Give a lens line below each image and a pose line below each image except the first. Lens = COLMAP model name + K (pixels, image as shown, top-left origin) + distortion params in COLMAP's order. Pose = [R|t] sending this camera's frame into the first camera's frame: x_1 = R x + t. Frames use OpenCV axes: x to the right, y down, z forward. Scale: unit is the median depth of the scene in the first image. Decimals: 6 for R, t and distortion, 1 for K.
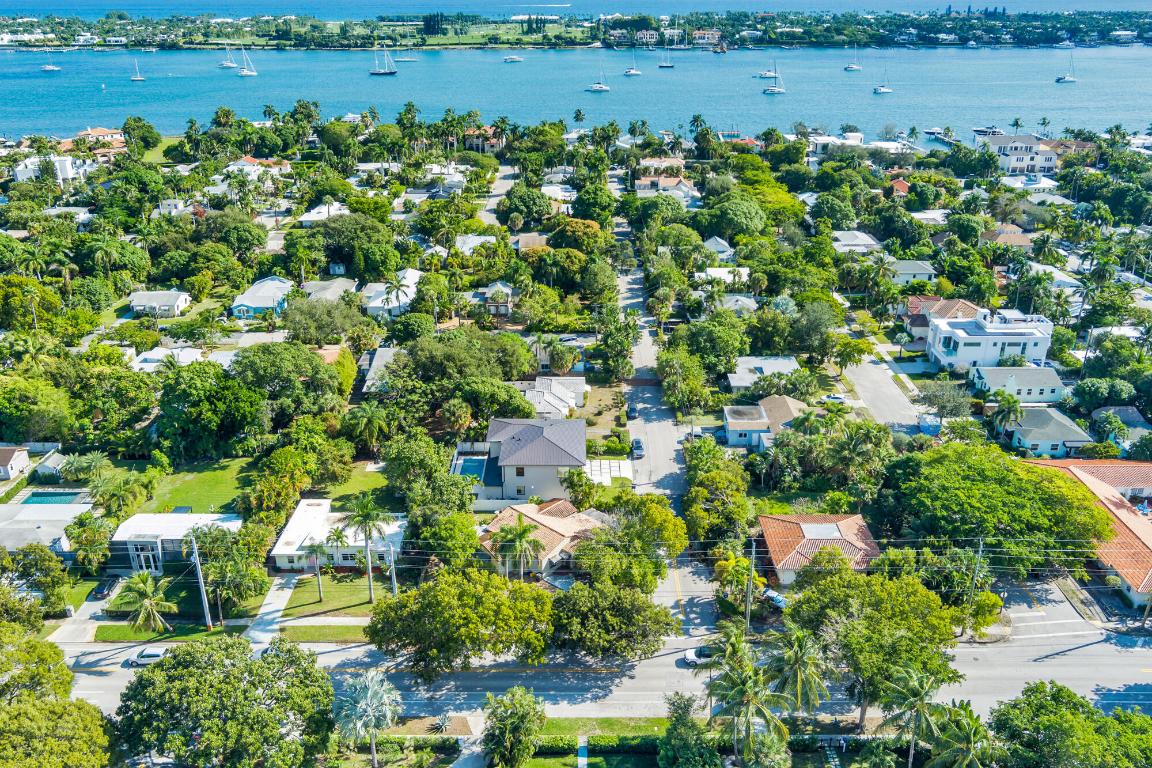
lens RADIAL K [[921.6, 0, 575.8], [0, 921.6, 381.8], [0, 0, 1]] dist [-0.013550, 0.022281]
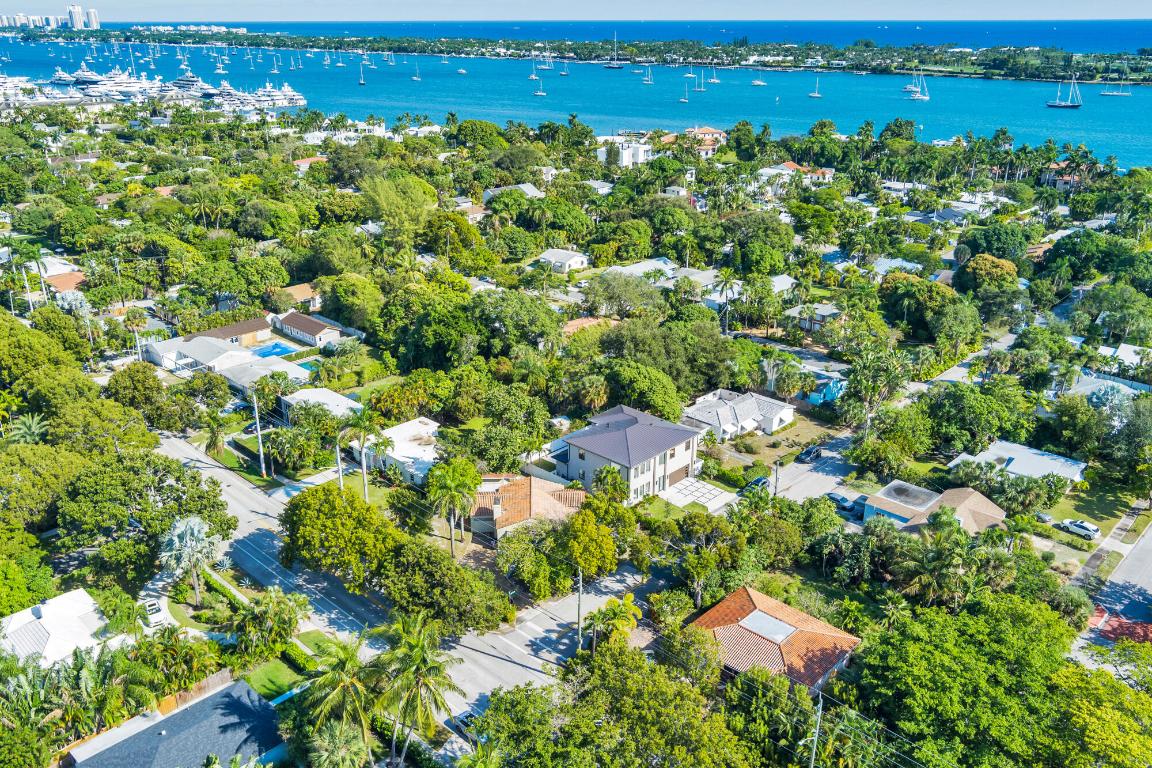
lens RADIAL K [[921.6, 0, 581.3], [0, 921.6, 384.3], [0, 0, 1]] dist [-0.013550, 0.022281]
pose [[0.729122, 0.254476, -0.635313, 0.364207], [-0.273434, 0.959308, 0.070444, -0.027684], [0.627387, 0.122354, 0.769035, 0.172181]]
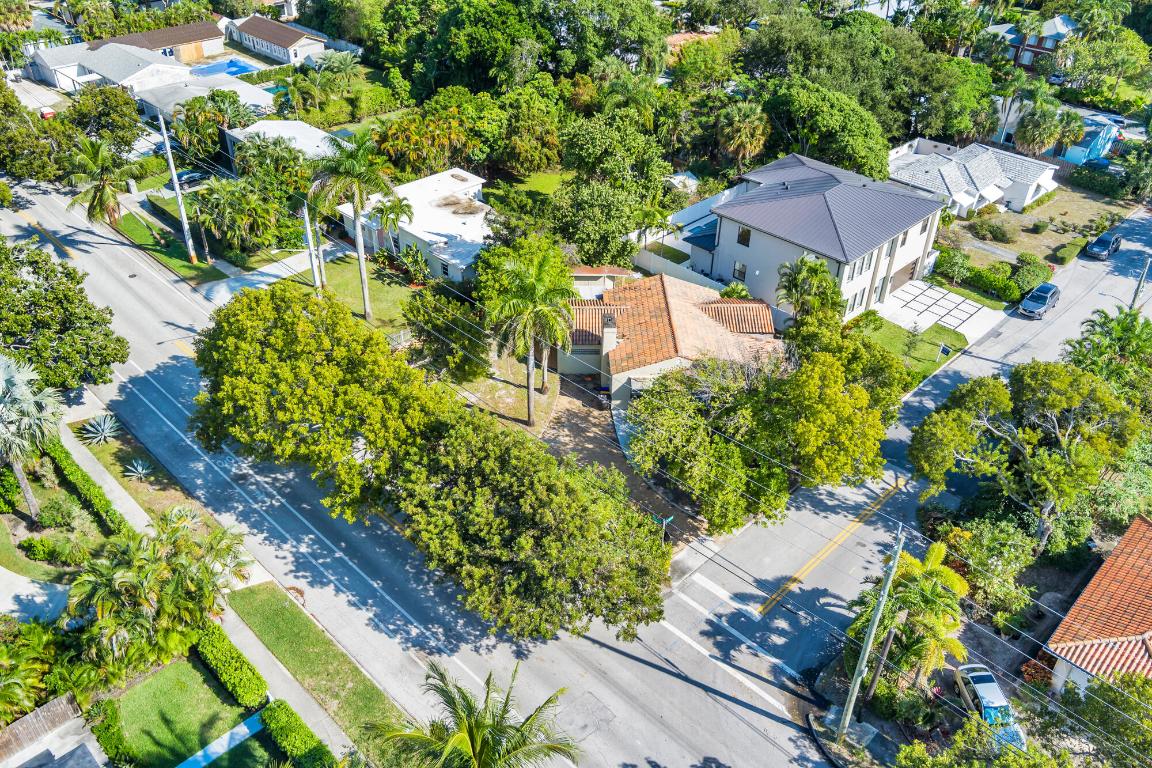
lens RADIAL K [[921.6, 0, 578.1], [0, 921.6, 379.7], [0, 0, 1]] dist [-0.013550, 0.022281]
pose [[0.713813, 0.411450, -0.566728, 0.146283], [-0.294678, 0.910557, 0.289916, 0.031211], [0.635324, -0.039943, 0.771212, 0.351959]]
